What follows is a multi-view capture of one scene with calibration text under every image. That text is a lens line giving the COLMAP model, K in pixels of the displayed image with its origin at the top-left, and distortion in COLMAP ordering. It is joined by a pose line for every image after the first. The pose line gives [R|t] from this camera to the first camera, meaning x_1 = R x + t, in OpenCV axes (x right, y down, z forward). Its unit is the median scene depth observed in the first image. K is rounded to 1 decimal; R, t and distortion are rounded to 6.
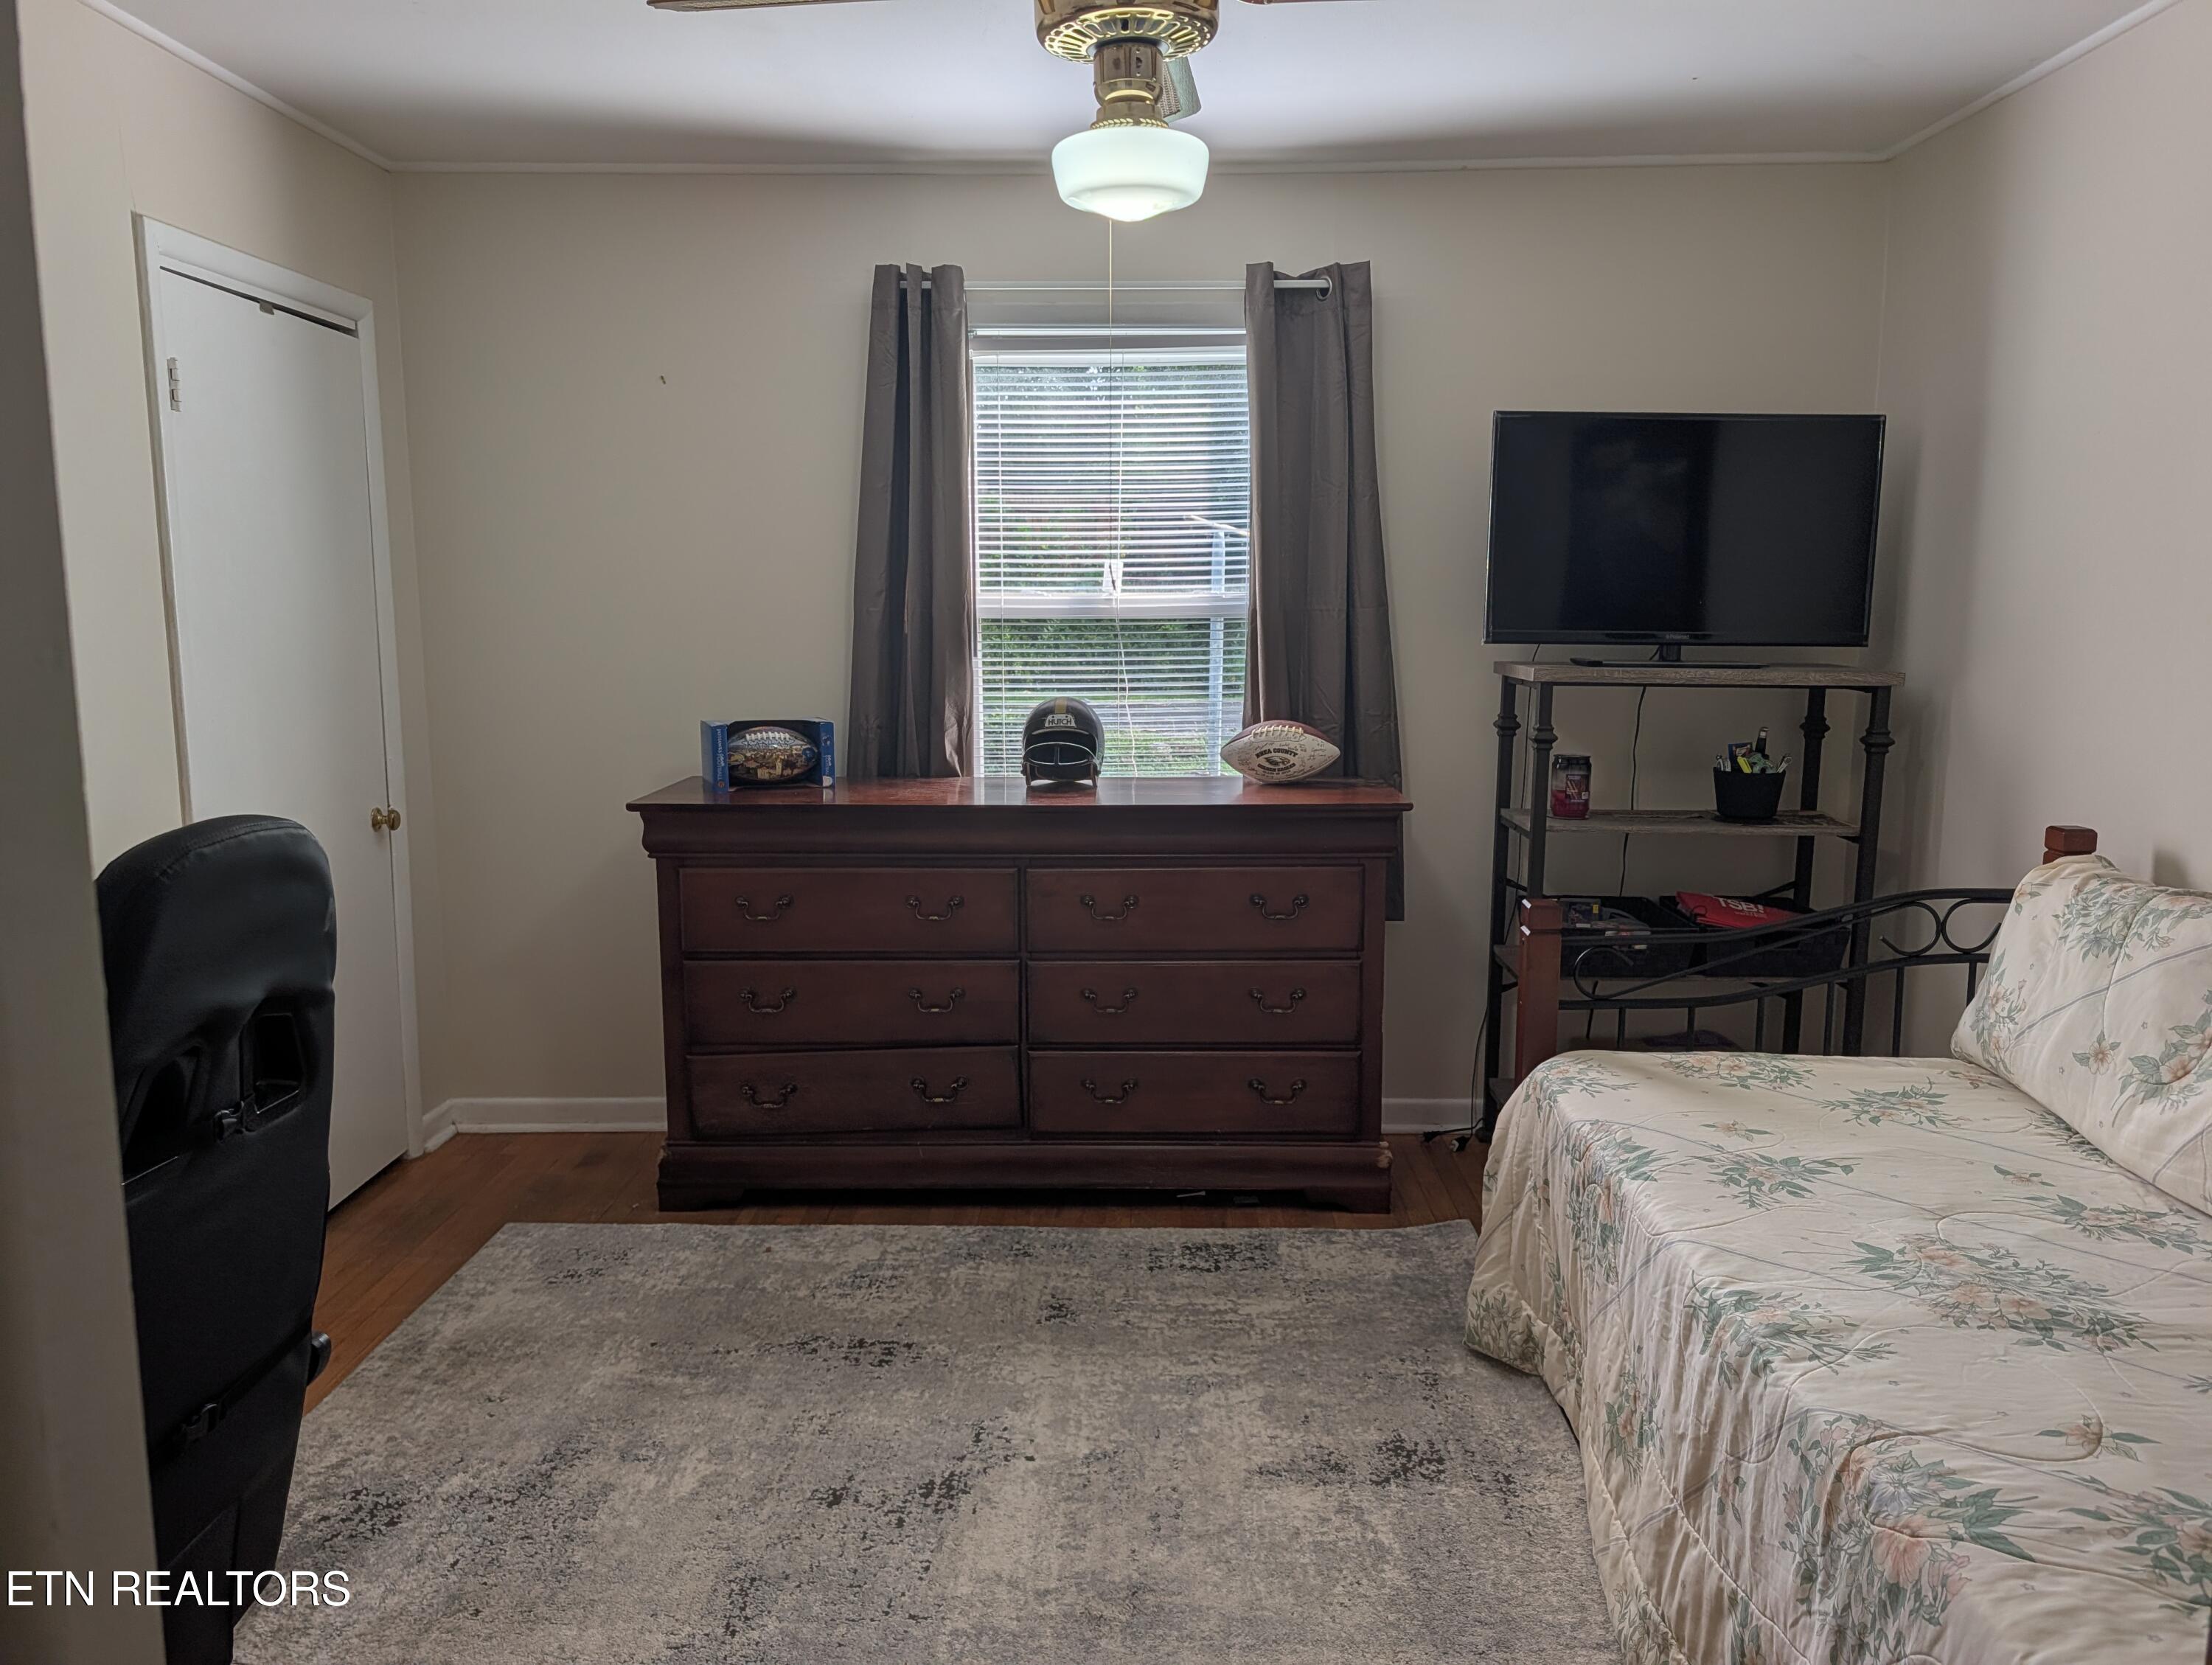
lens RADIAL K [[1573.9, 0, 1106.0], [0, 1573.9, 832.5], [0, 0, 1]] dist [0.003257, 0.001536]
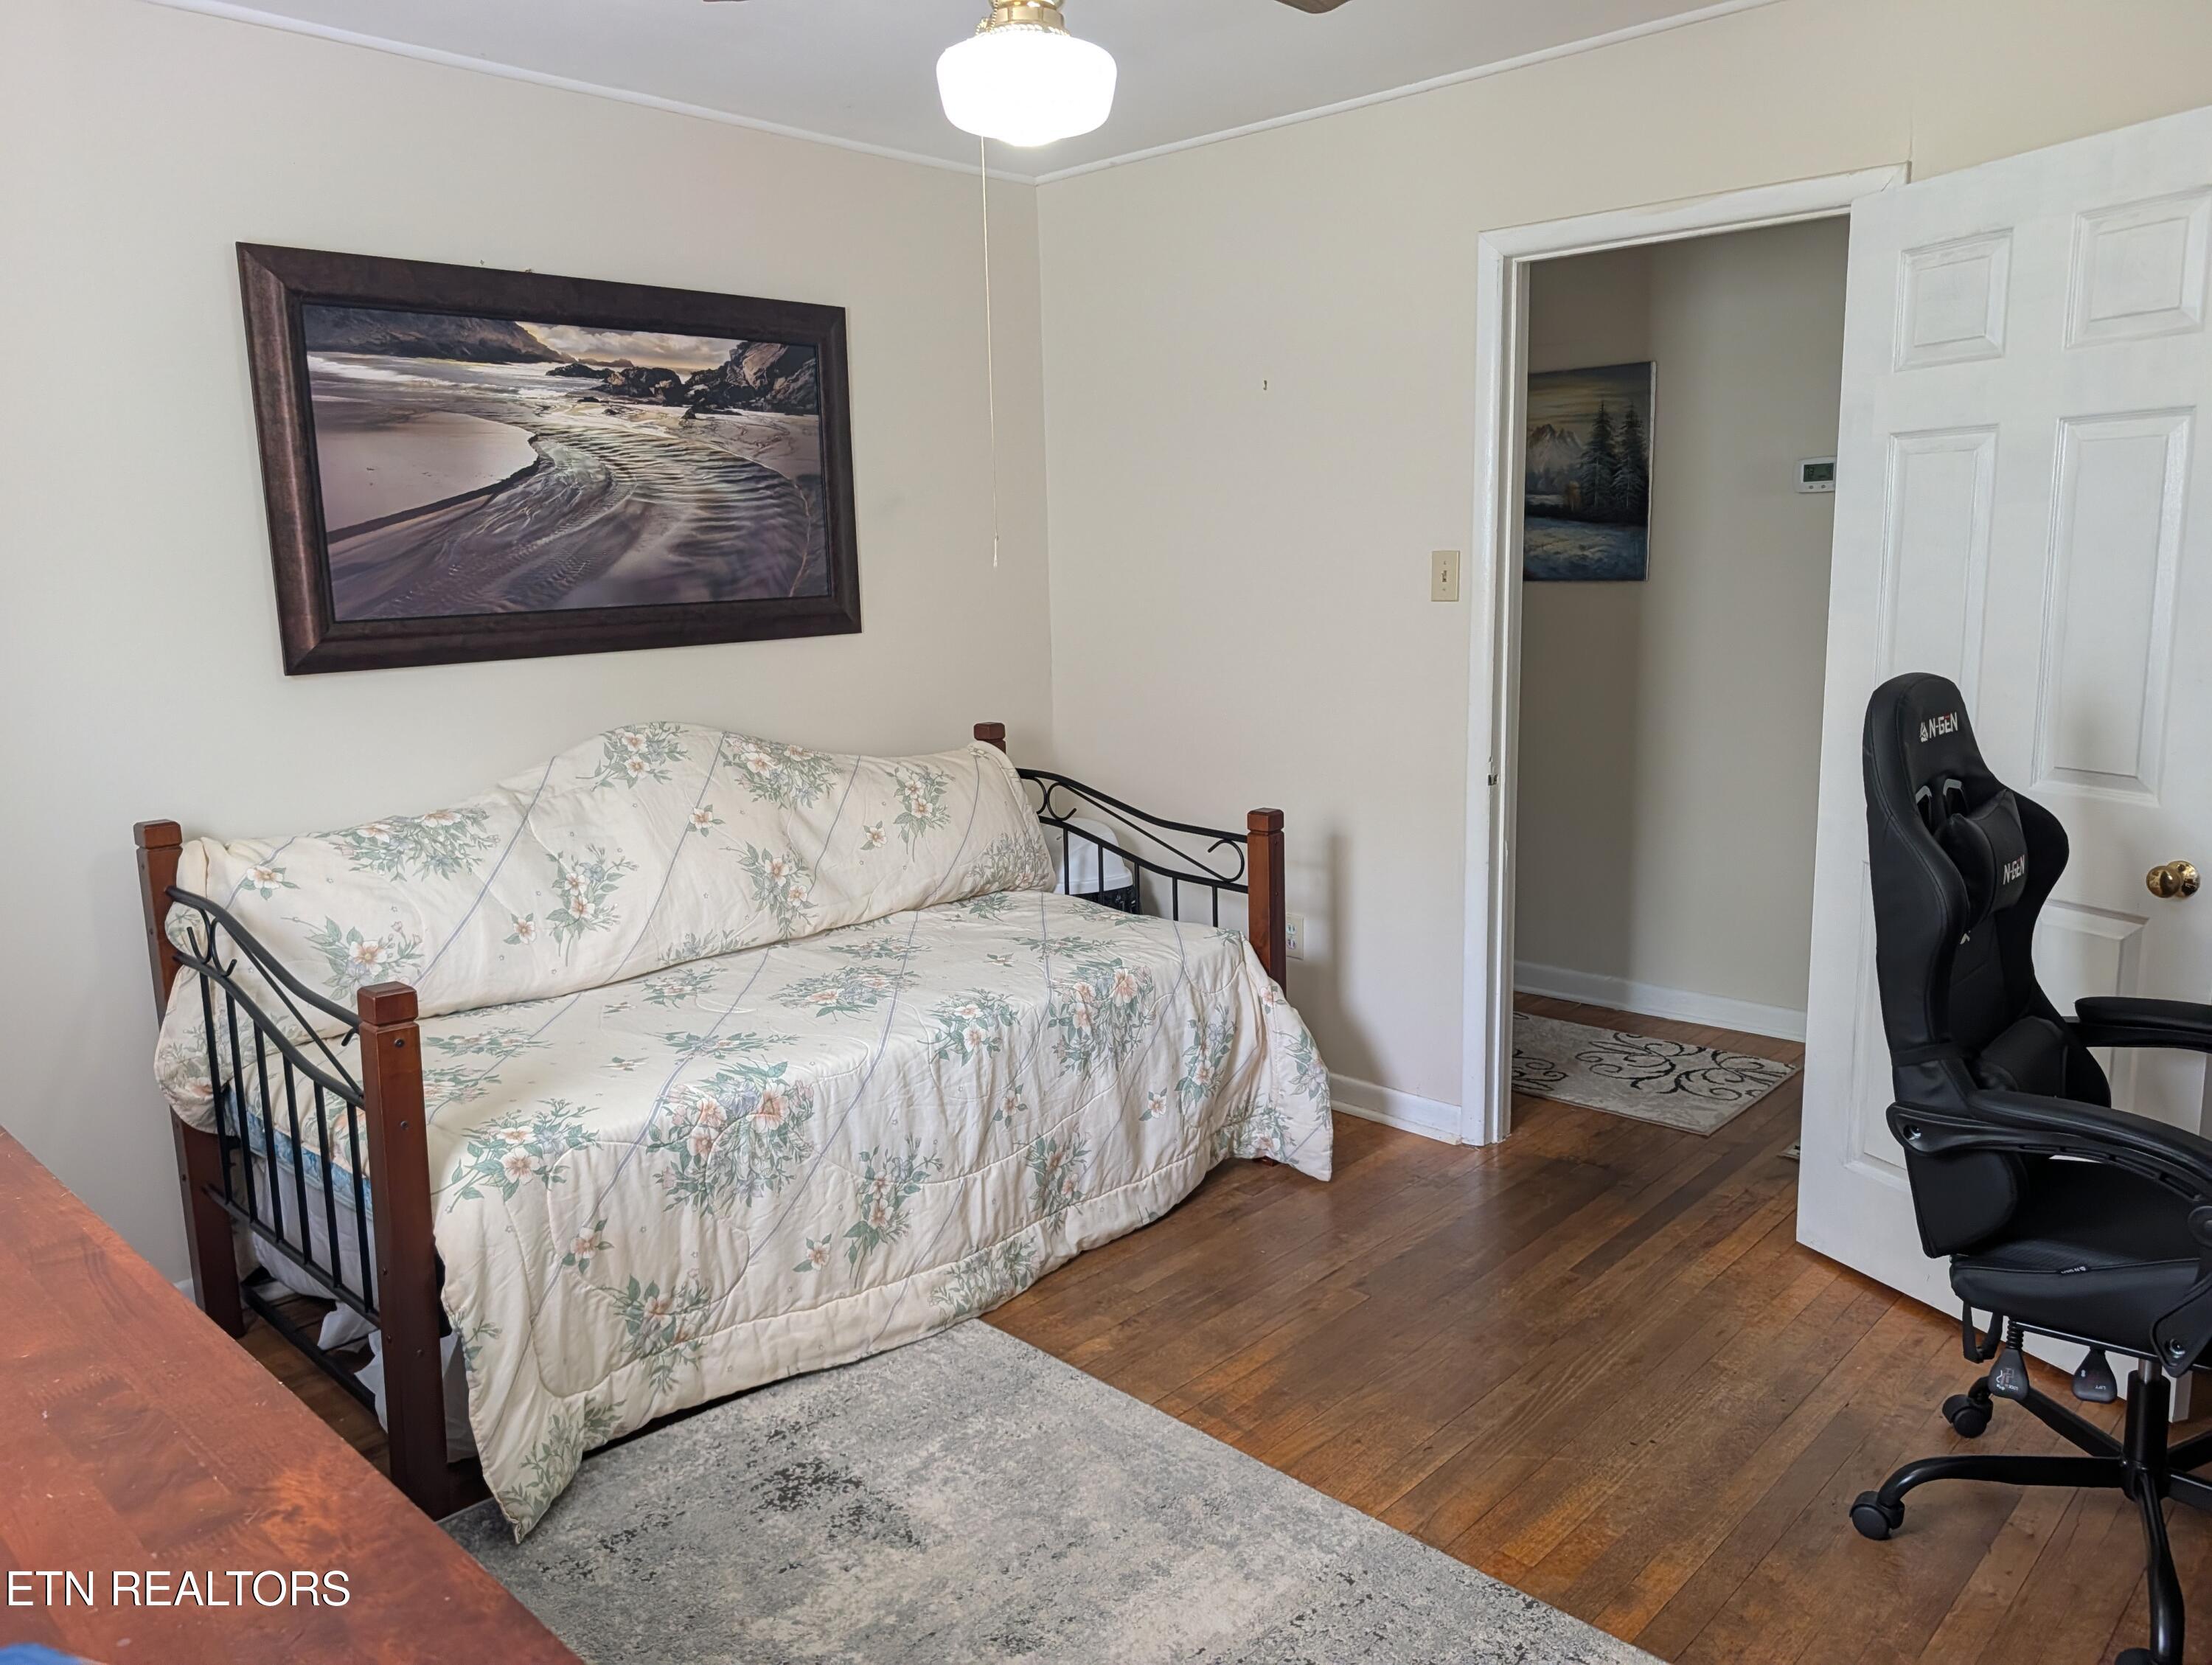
lens RADIAL K [[1573.9, 0, 1106.0], [0, 1573.9, 832.5], [0, 0, 1]] dist [0.003257, 0.001536]
pose [[-0.732595, -0.102785, 0.672859, -0.600793], [0.125887, 0.951018, 0.282341, -0.245961], [-0.668922, 0.291546, -0.683772, 1.561157]]
